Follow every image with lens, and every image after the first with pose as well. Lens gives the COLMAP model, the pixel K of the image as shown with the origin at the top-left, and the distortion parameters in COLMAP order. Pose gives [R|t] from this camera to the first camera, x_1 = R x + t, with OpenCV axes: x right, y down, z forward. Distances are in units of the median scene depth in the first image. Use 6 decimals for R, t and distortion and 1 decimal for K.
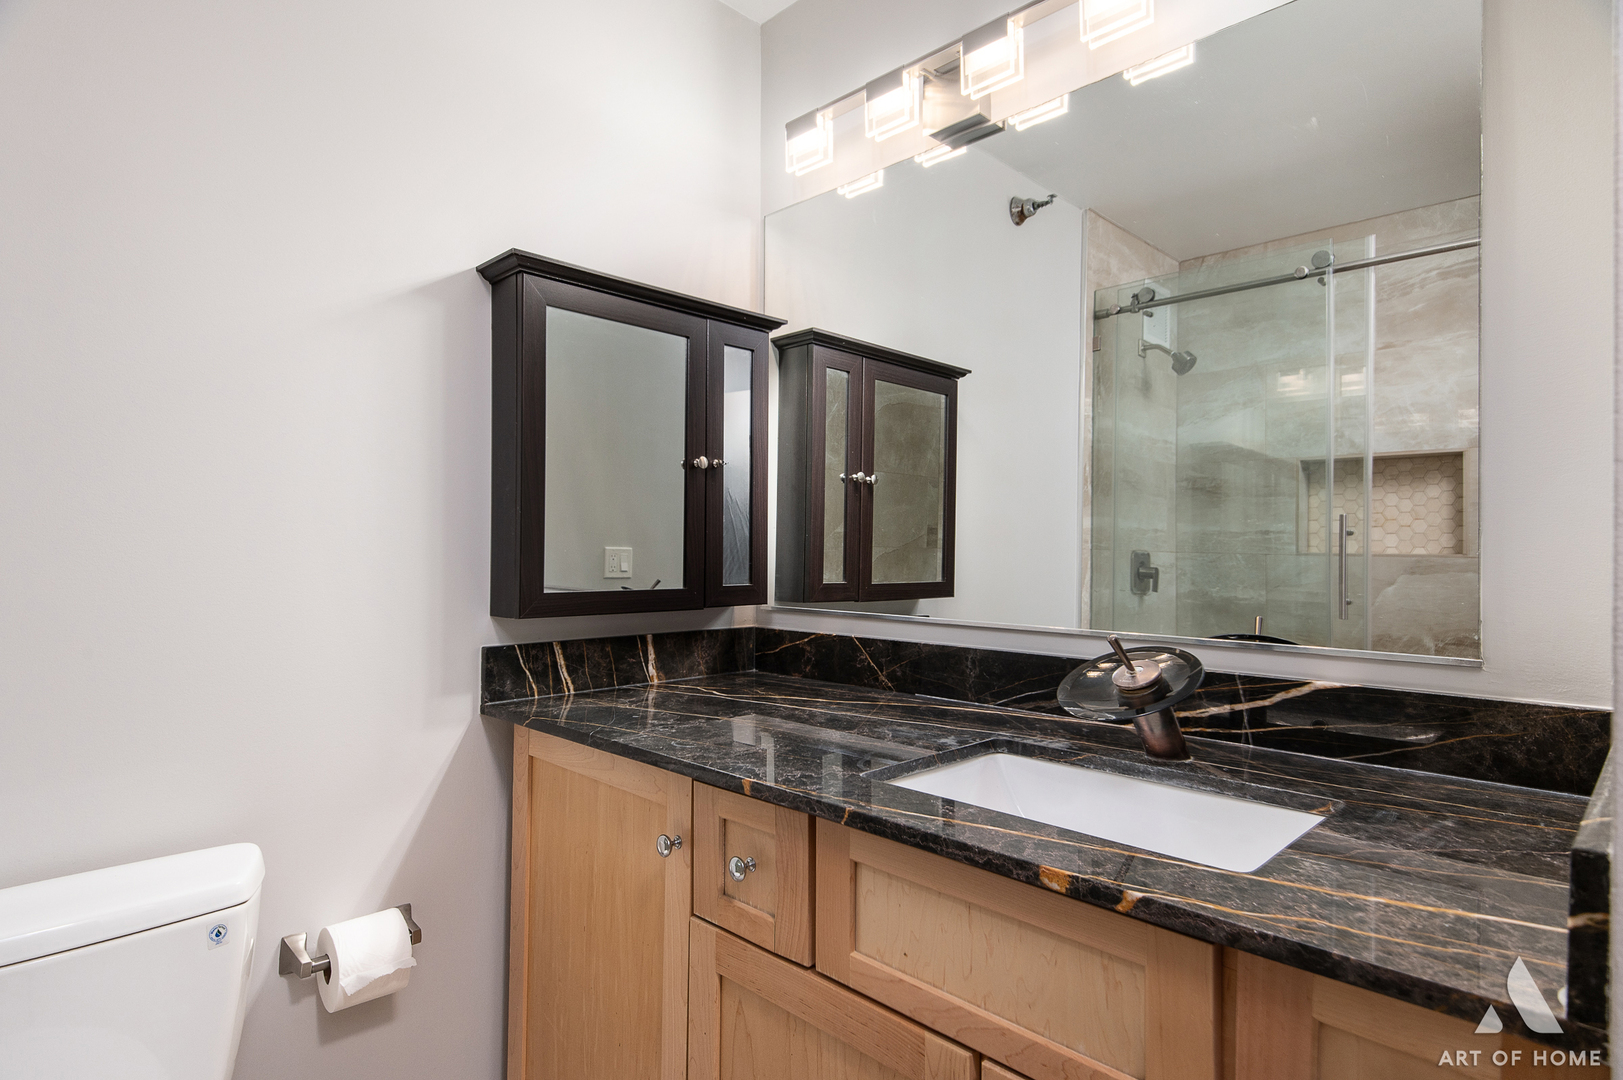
lens RADIAL K [[874.8, 0, 809.9], [0, 874.8, 541.1], [0, 0, 1]] dist [0.002224, -0.000762]
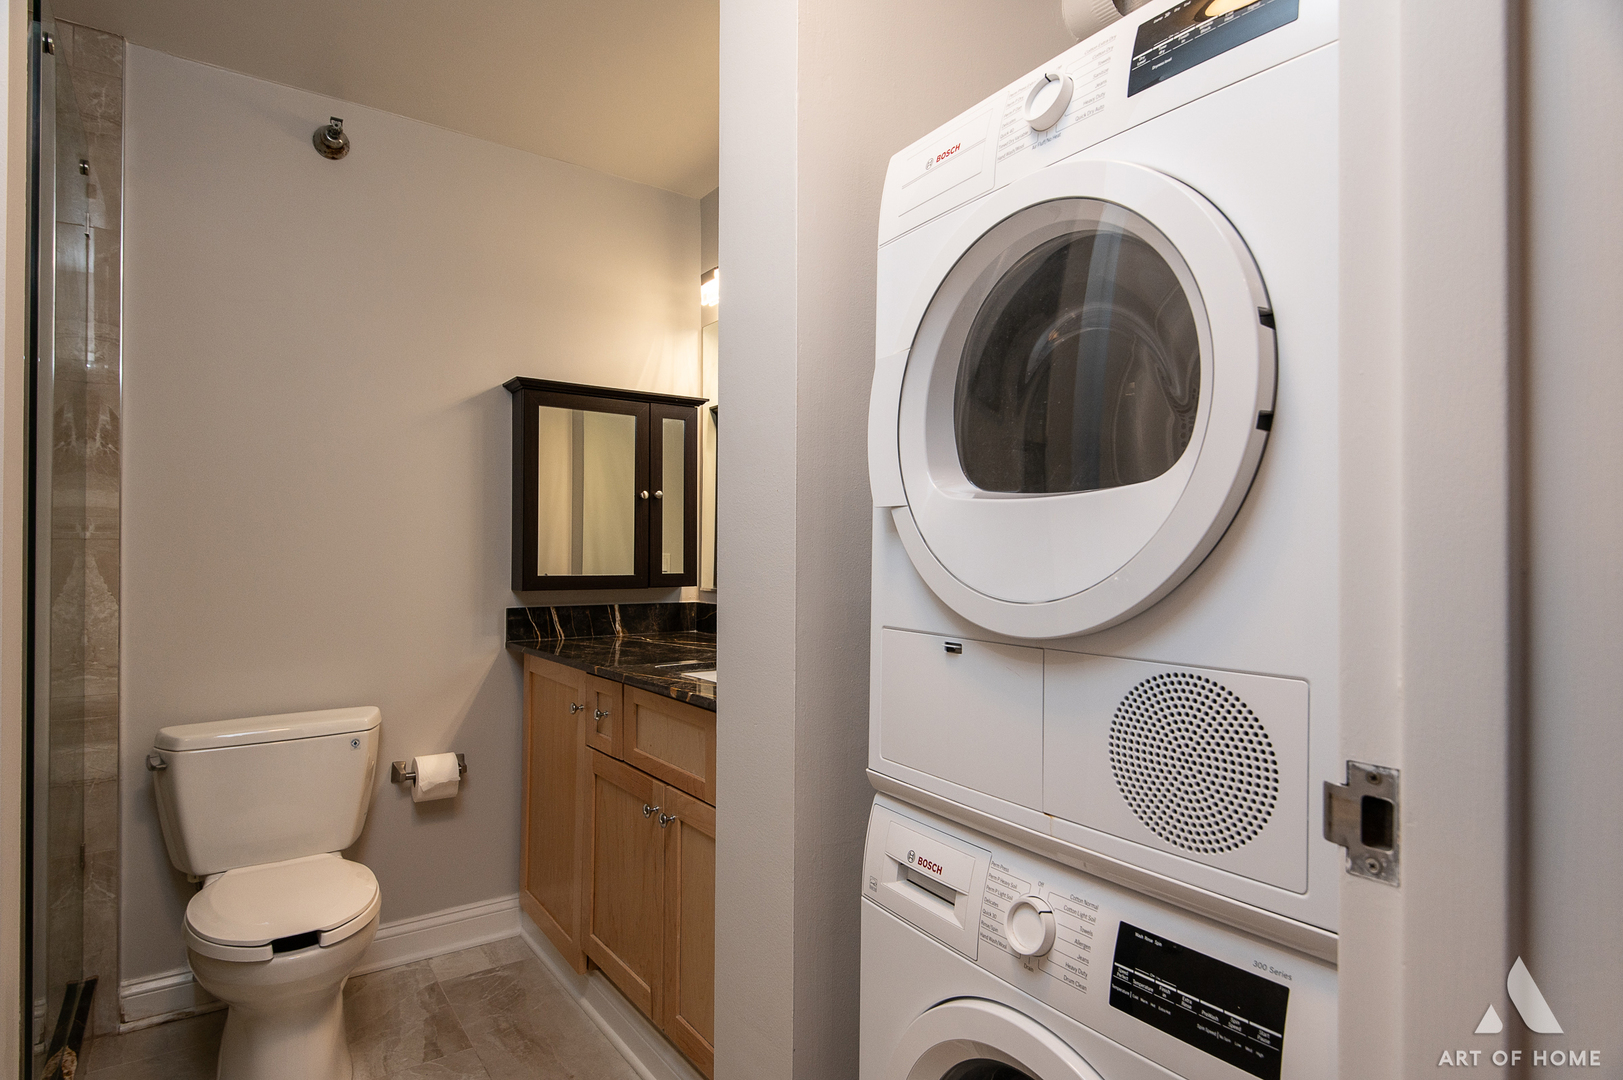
lens RADIAL K [[874.8, 0, 813.1], [0, 874.8, 545.0], [0, 0, 1]] dist [0.002224, -0.000762]
pose [[0.985892, -0.007233, -0.167227, 0.481043], [0.006896, 0.999973, -0.002597, 0.006925], [0.167241, 0.001408, 0.985915, -0.553648]]
